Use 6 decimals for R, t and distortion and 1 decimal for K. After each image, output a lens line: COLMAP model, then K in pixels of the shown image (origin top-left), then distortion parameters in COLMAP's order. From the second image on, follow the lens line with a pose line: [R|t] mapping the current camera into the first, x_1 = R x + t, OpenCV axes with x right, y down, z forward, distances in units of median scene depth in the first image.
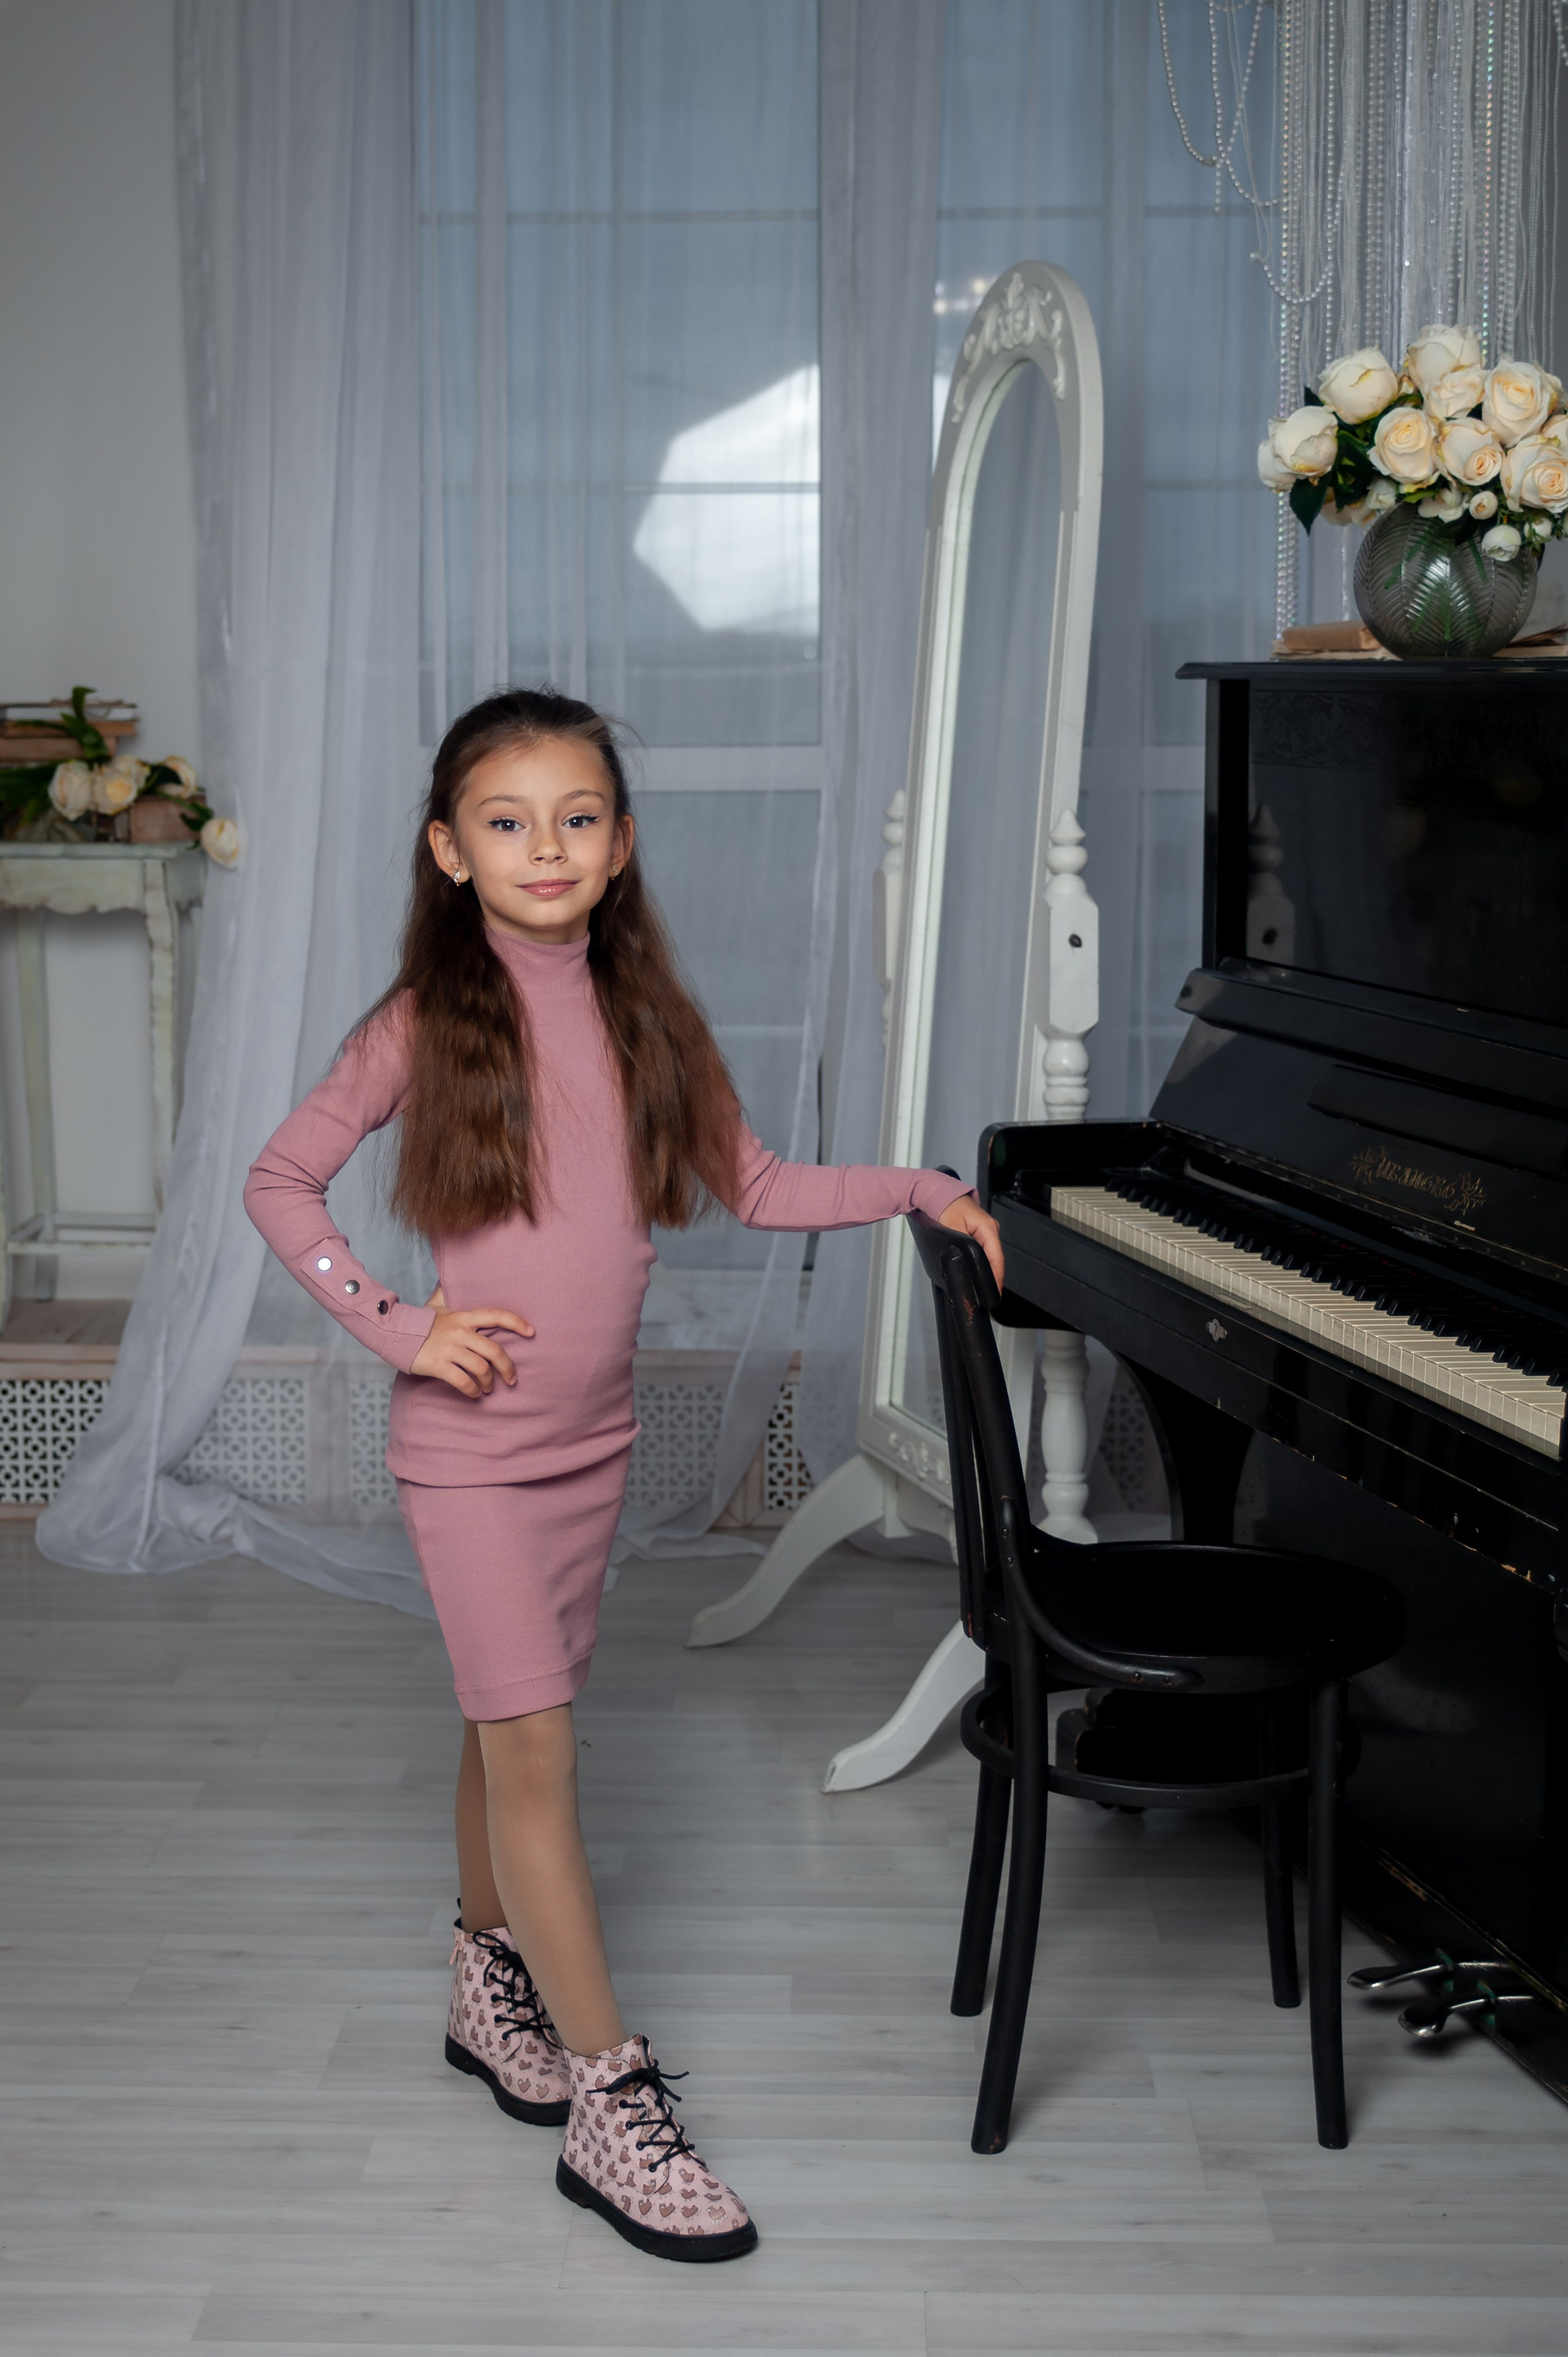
lens RADIAL K [[3612.9, 0, 782.7], [0, 3612.9, 1073.7], [0, 0, 1]] dist [-0.027124, 0.004238]
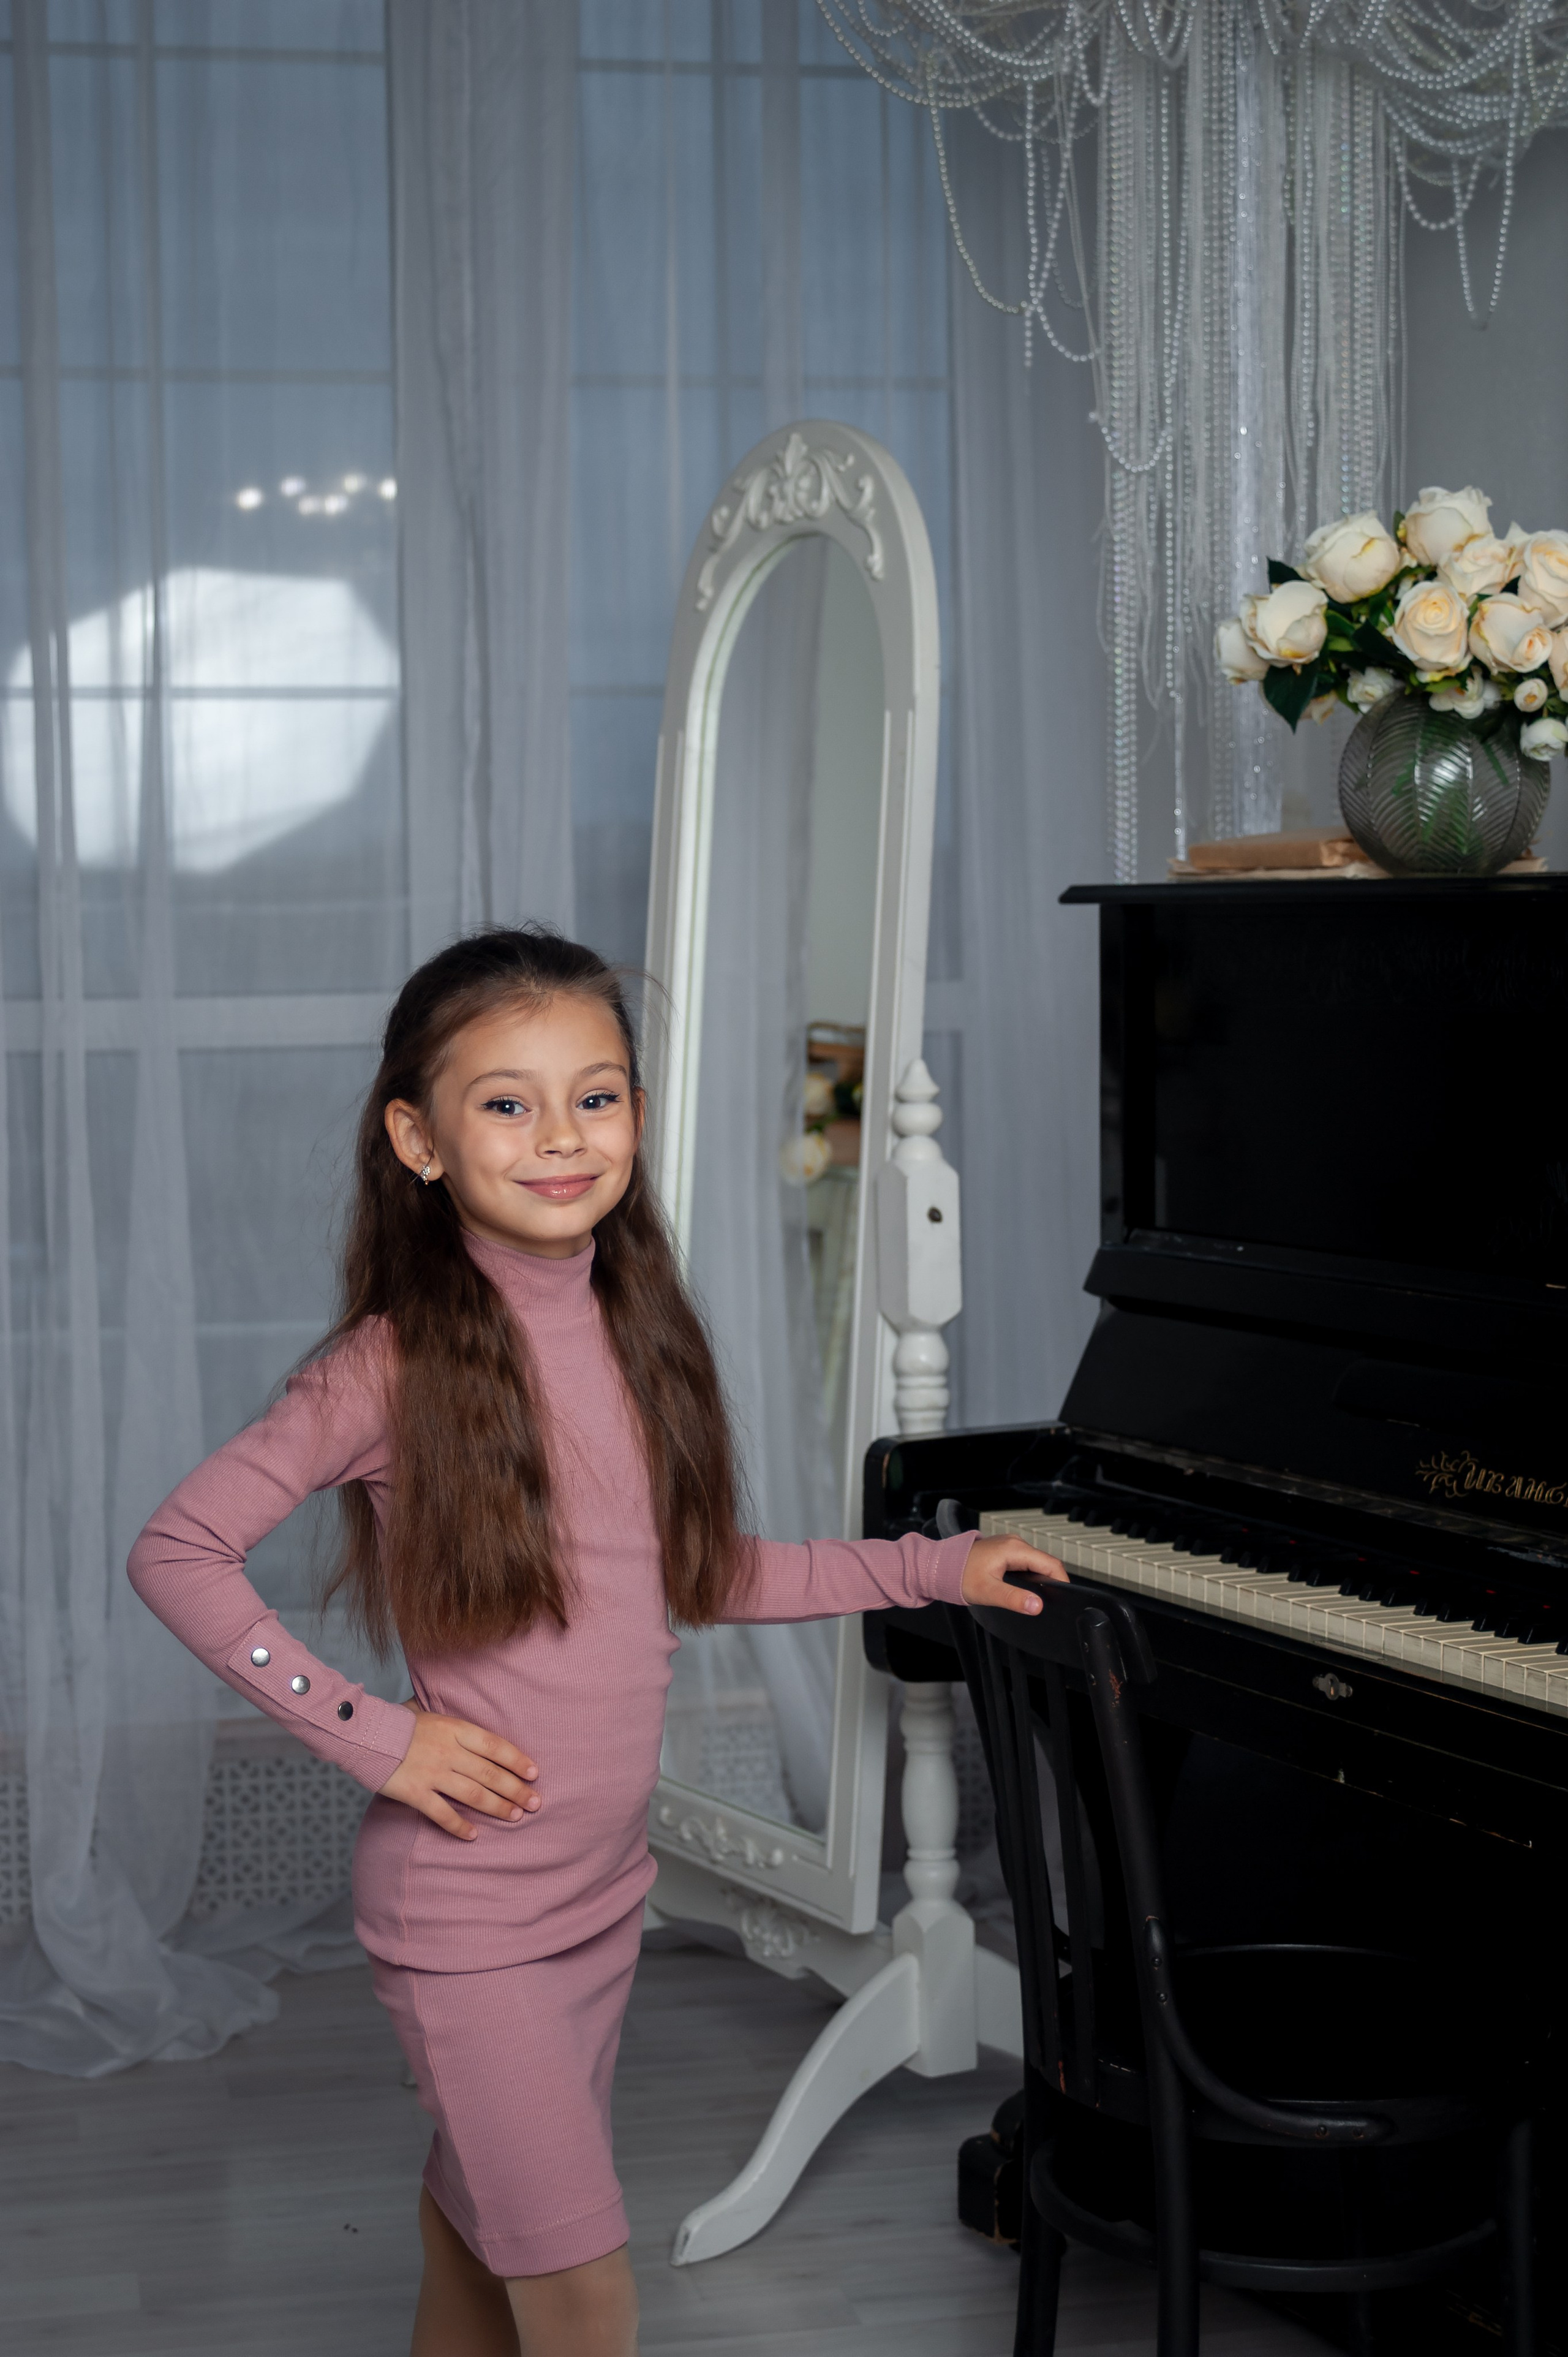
lens RADIAL K [[3781.4, 0, 976.5], [0, 3781.4, 1143.8], [0, 0, 1]] dist [0.024173, -0.258933]
pose [[0.963987, -0.028814, 0.264384, -0.147881], [0.041614, 0.998210, -0.042943, -0.015526], [-0.262673, 0.052399, 0.963461, 0.149045]]
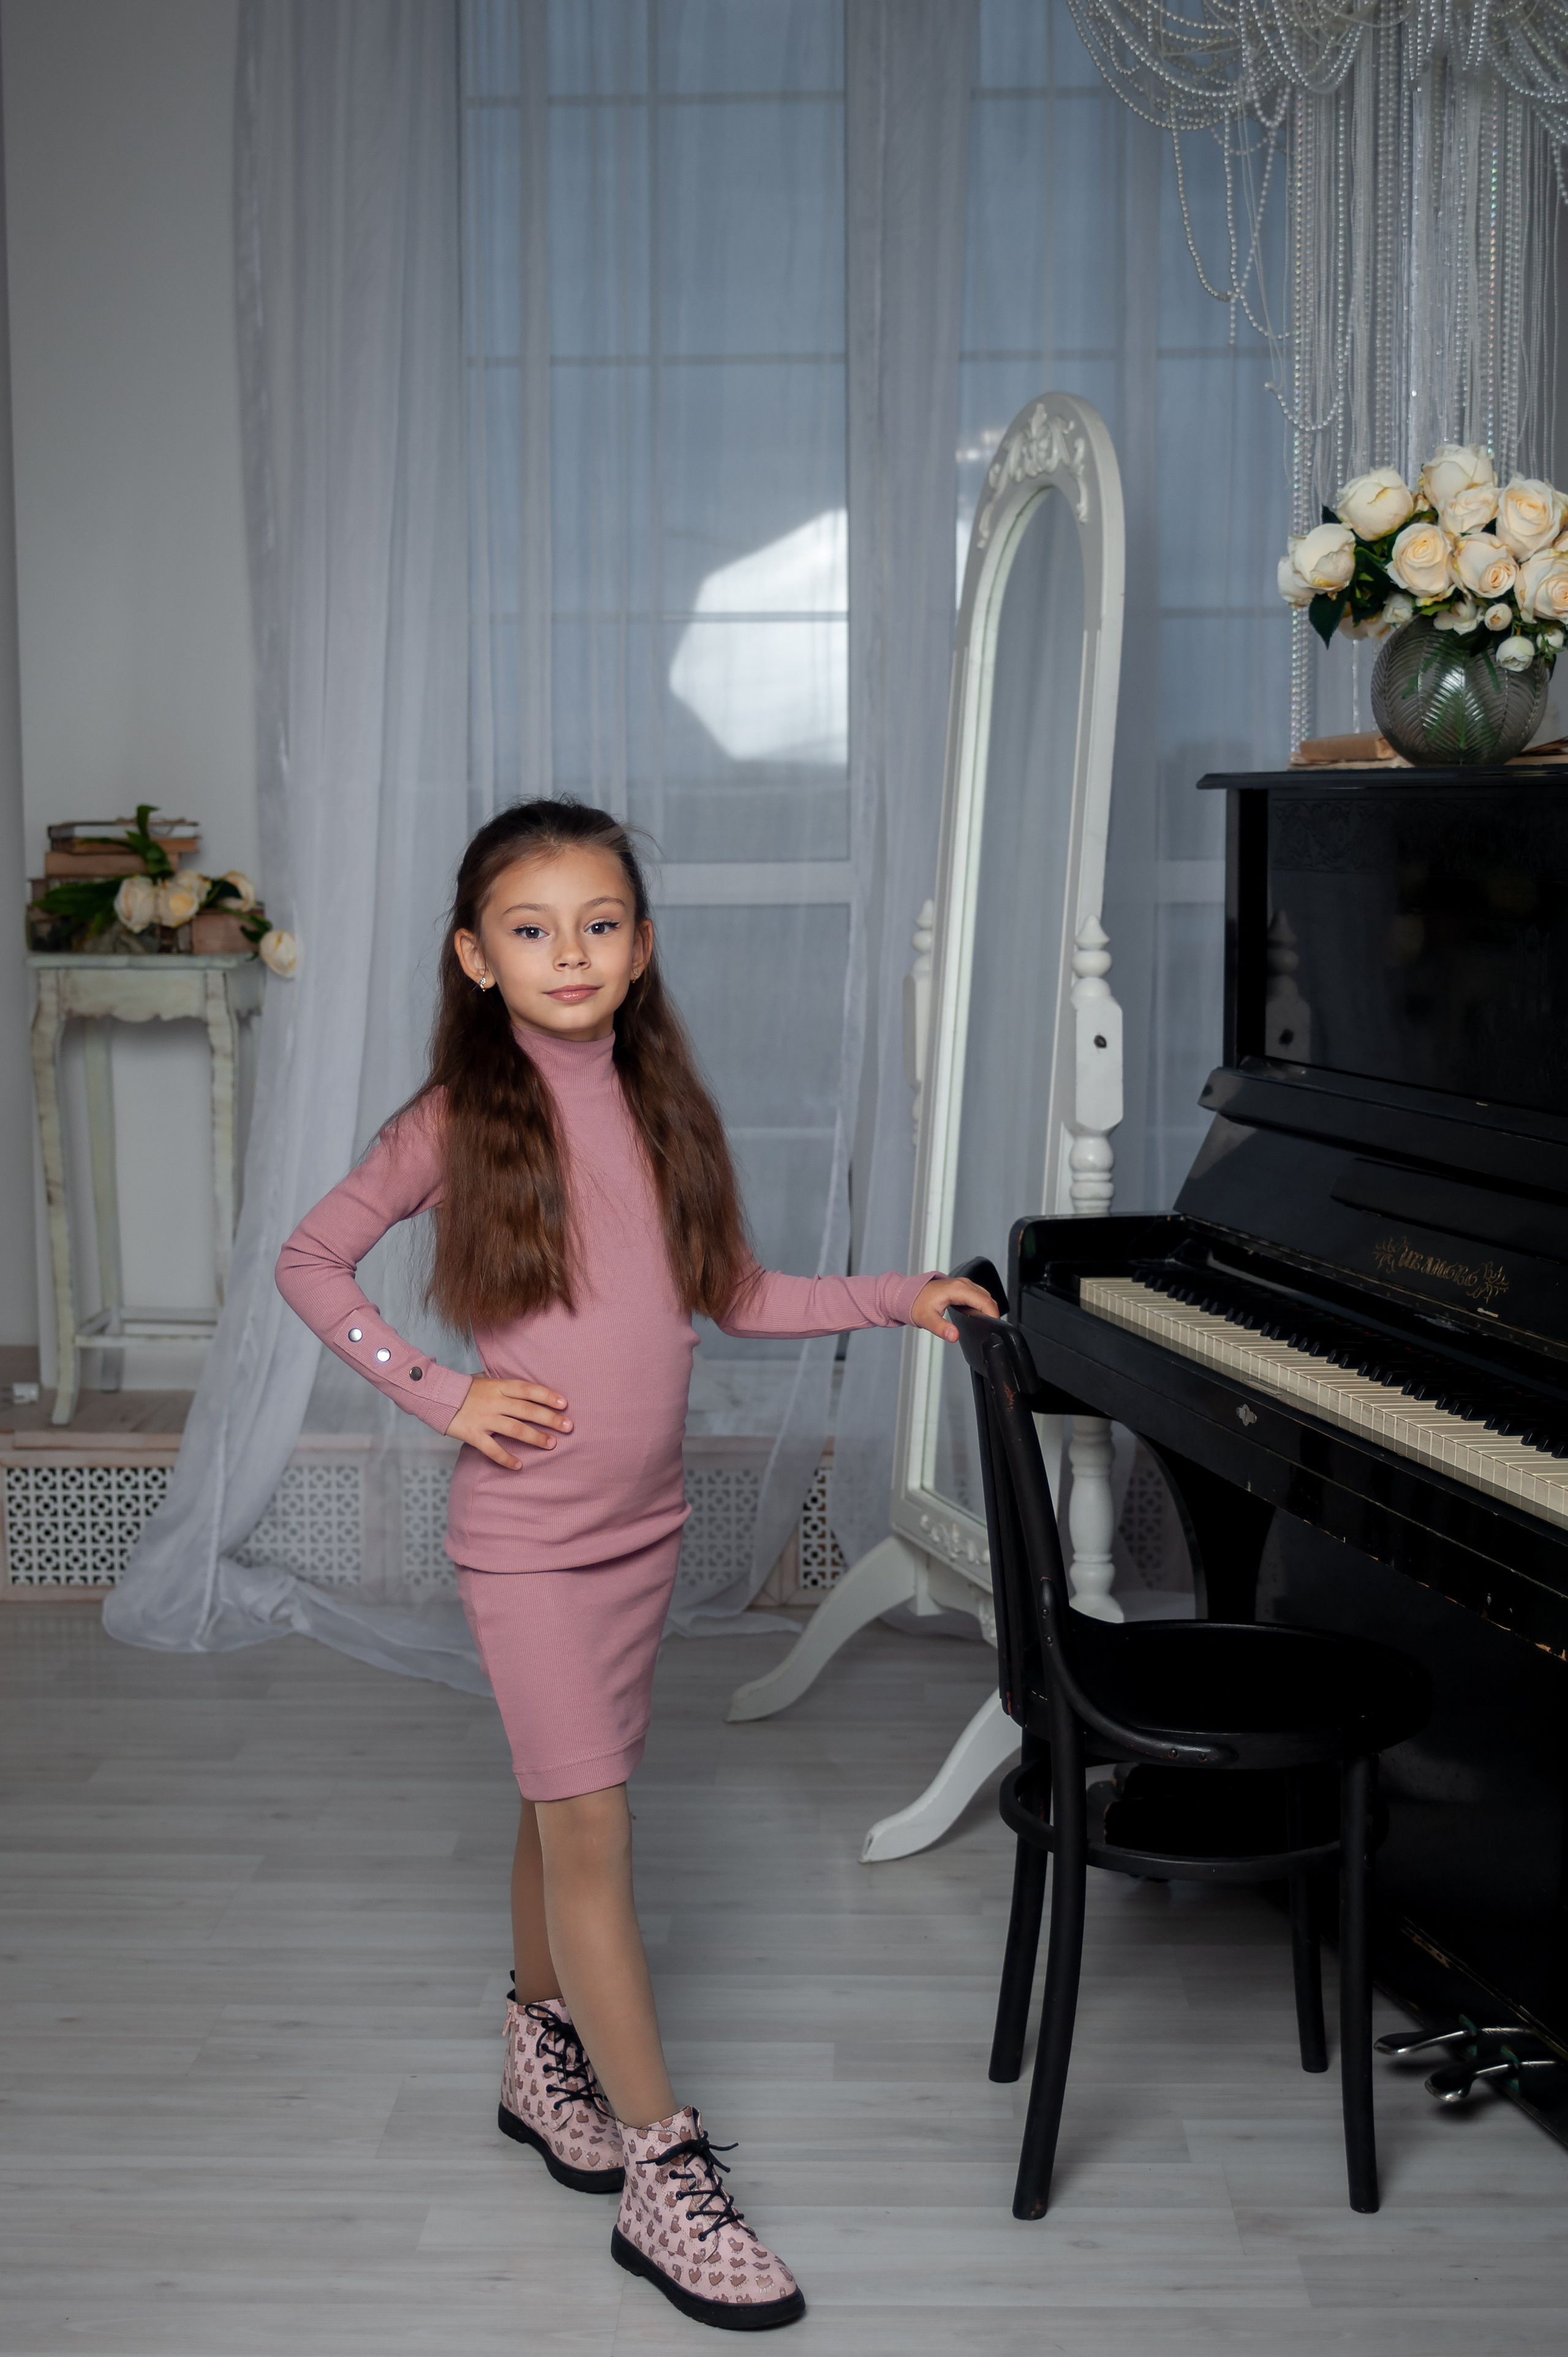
lens RADIAL K [[3357.0, 0, 825.9], [0, 3357.0, 1139.2], [0, 0, 1]] dist [-0.024405, -0.012222]
pose [[0.999971, -0.003132, 0.006894, -0.005009], [0.003214, 0.999924, -0.011931, 0.002732], [-0.006856, 0.011953, 0.999905, 0.034796]]
